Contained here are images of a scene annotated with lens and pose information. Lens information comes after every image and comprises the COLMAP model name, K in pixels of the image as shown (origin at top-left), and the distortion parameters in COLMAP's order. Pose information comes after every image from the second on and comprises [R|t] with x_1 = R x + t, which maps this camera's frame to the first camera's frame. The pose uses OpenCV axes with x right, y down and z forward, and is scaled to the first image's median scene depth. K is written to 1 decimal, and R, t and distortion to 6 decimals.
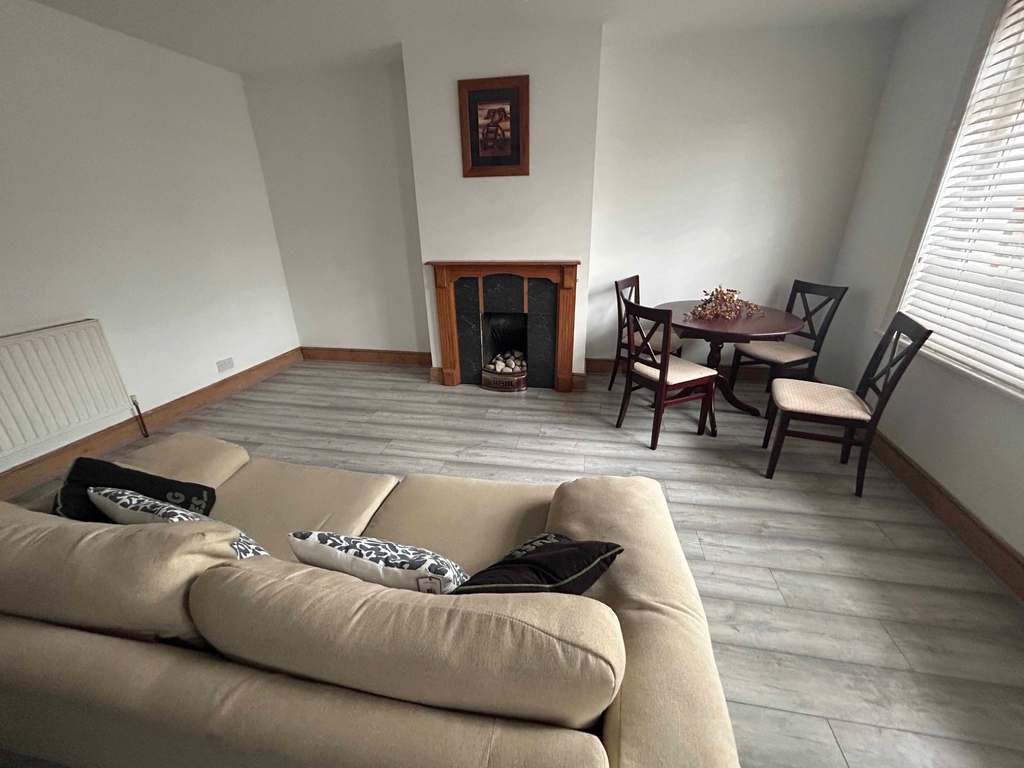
lens RADIAL K [[411.6, 0, 512.0], [0, 411.6, 384.0], [0, 0, 1]] dist [0.002832, 0.000251]
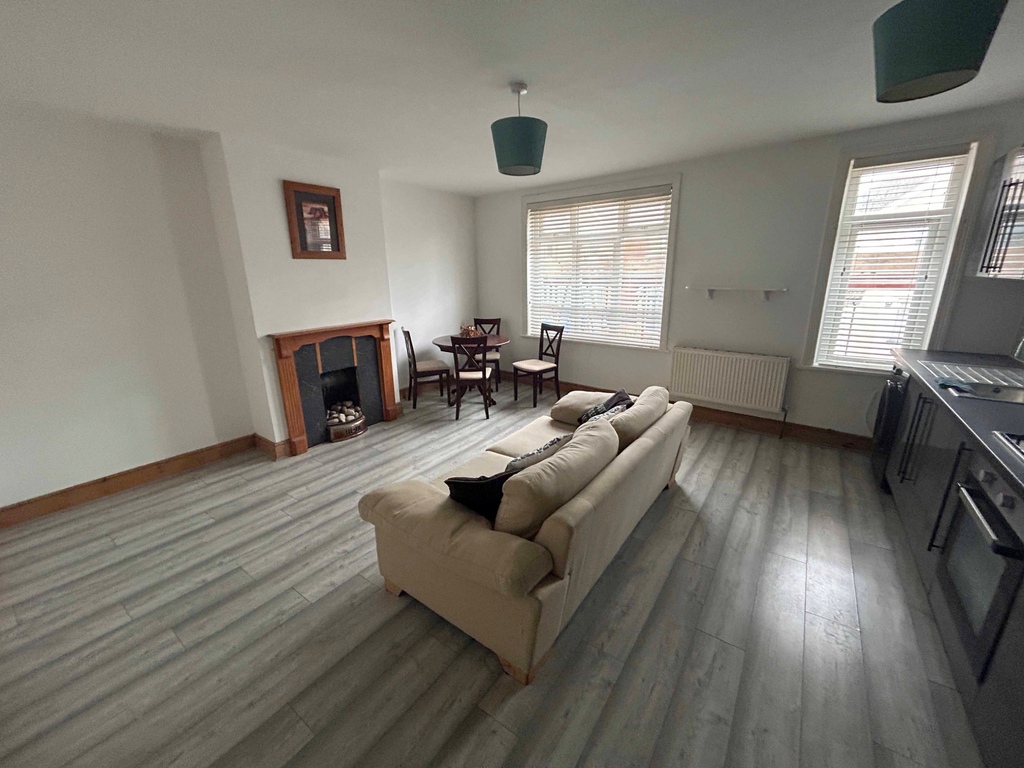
lens RADIAL K [[411.6, 0, 512.0], [0, 411.6, 384.0], [0, 0, 1]] dist [0.002832, 0.000251]
pose [[0.425685, -0.230549, 0.875008, -0.917206], [0.351838, 0.933077, 0.074683, -0.057217], [-0.833668, 0.276070, 0.478313, 0.063039]]
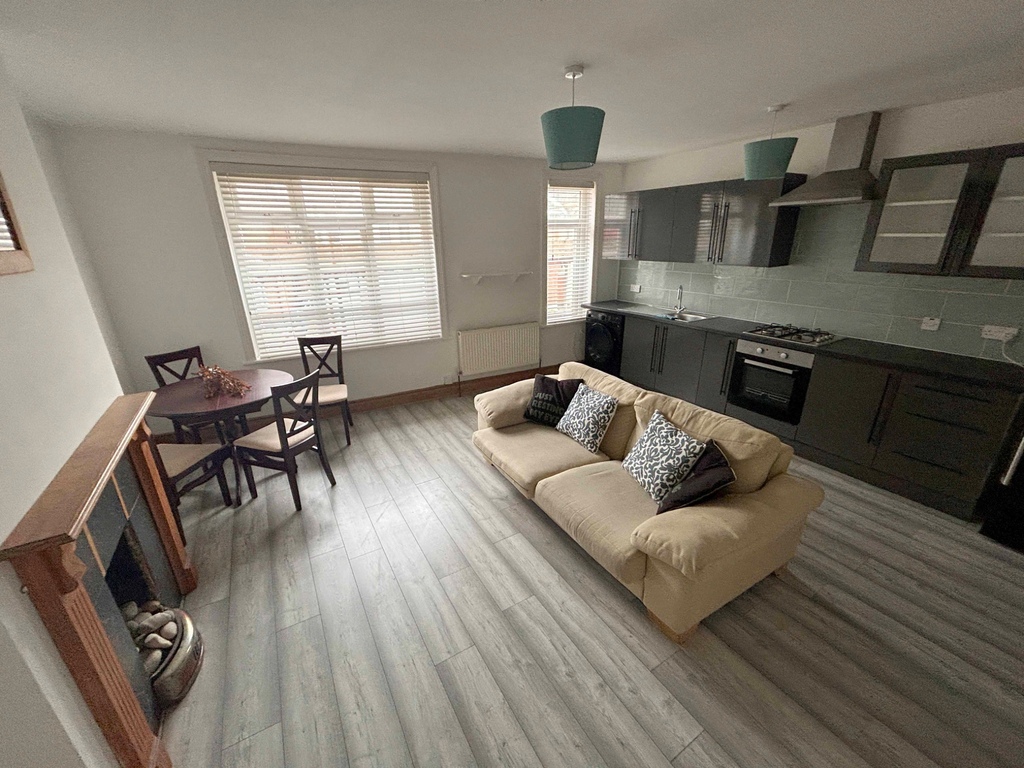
lens RADIAL K [[411.6, 0, 512.0], [0, 411.6, 384.0], [0, 0, 1]] dist [0.002832, 0.000251]
pose [[-0.663747, -0.226357, 0.712883, -0.666506], [0.310511, 0.783703, 0.537953, -0.469496], [-0.680458, 0.578422, -0.449894, 0.883544]]
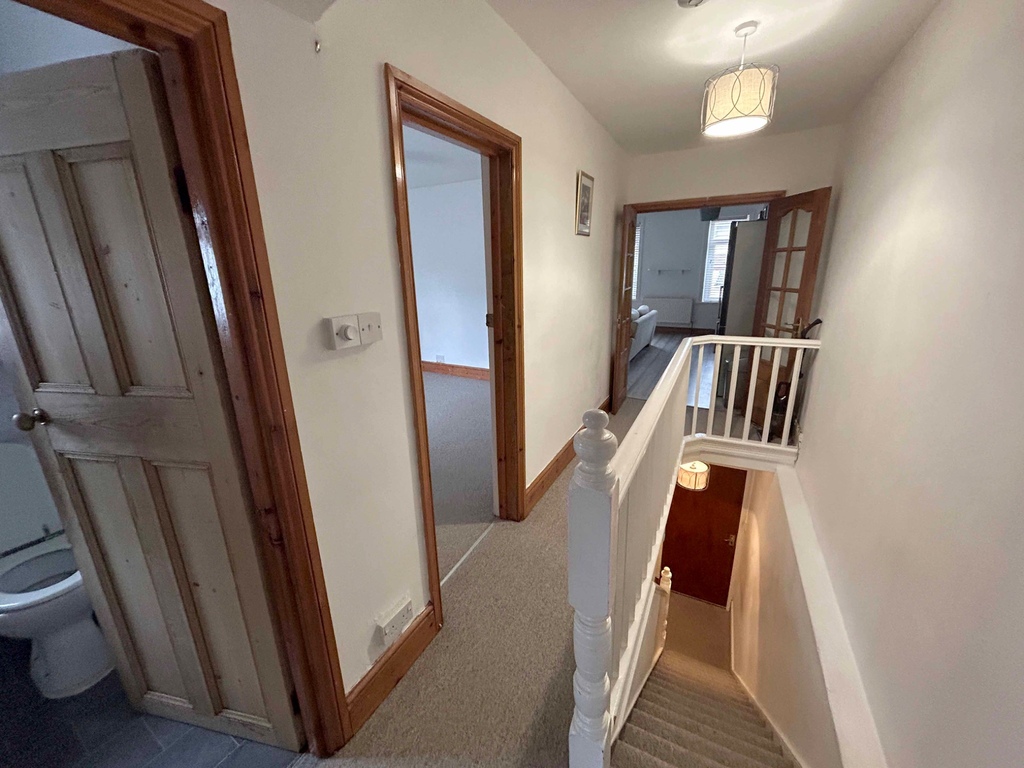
lens RADIAL K [[411.6, 0, 512.0], [0, 411.6, 384.0], [0, 0, 1]] dist [0.002832, 0.000251]
pose [[0.291158, -0.255216, 0.922004, -2.561692], [0.380384, 0.915185, 0.133208, -0.065023], [-0.877801, 0.311931, 0.363543, 0.180778]]
